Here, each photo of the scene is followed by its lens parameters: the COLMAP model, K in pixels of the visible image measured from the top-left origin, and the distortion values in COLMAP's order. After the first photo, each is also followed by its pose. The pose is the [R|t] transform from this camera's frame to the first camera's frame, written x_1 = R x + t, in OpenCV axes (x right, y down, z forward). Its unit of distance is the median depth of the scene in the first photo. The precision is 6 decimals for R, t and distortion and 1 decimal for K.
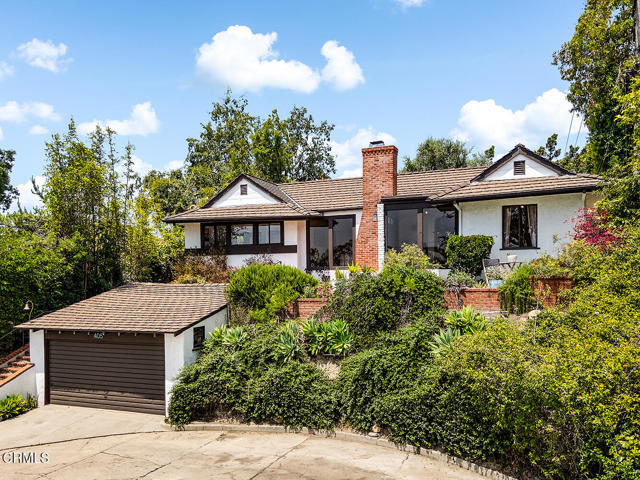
lens RADIAL K [[547.6, 0, 321.2], [0, 547.6, 271.7], [0, 0, 1]] dist [0.036731, -0.002962]
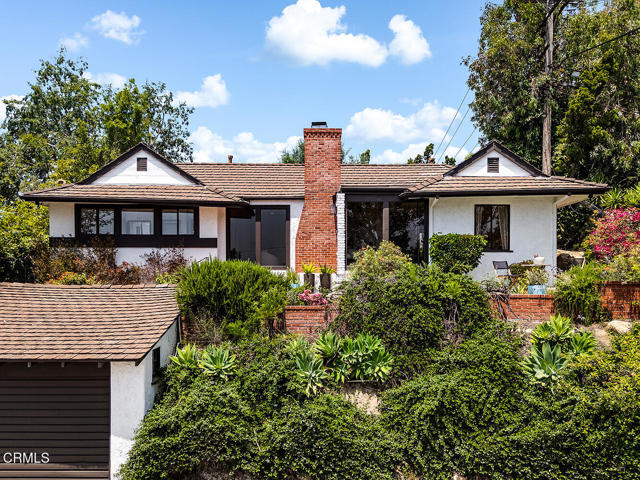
lens RADIAL K [[528.9, 0, 318.8], [0, 528.9, 275.4], [0, 0, 1]] dist [0.028392, -0.007281]
pose [[0.926321, 0.017174, 0.376344, -0.252430], [-0.018412, 0.999830, -0.000306, 0.004933], [-0.376286, -0.006646, 0.926480, 0.273635]]
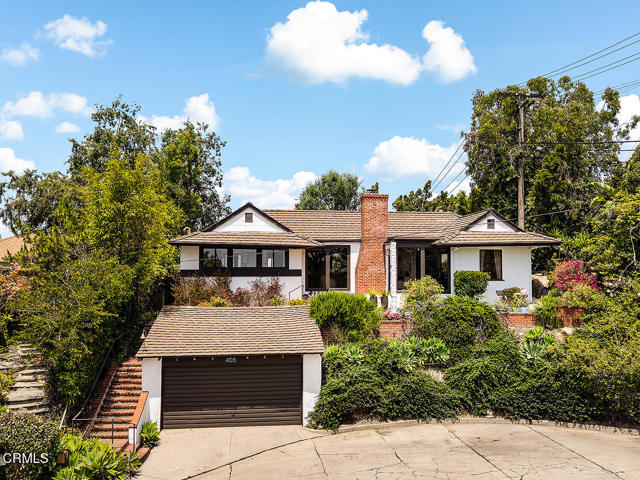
lens RADIAL K [[571.2, 0, 344.1], [0, 571.2, 239.5], [0, 0, 1]] dist [0.032835, -0.005191]
pose [[0.874271, 0.040301, 0.483762, -0.698704], [-0.014374, 0.998260, -0.057185, -0.057471], [-0.485225, 0.043042, 0.873329, -0.118141]]
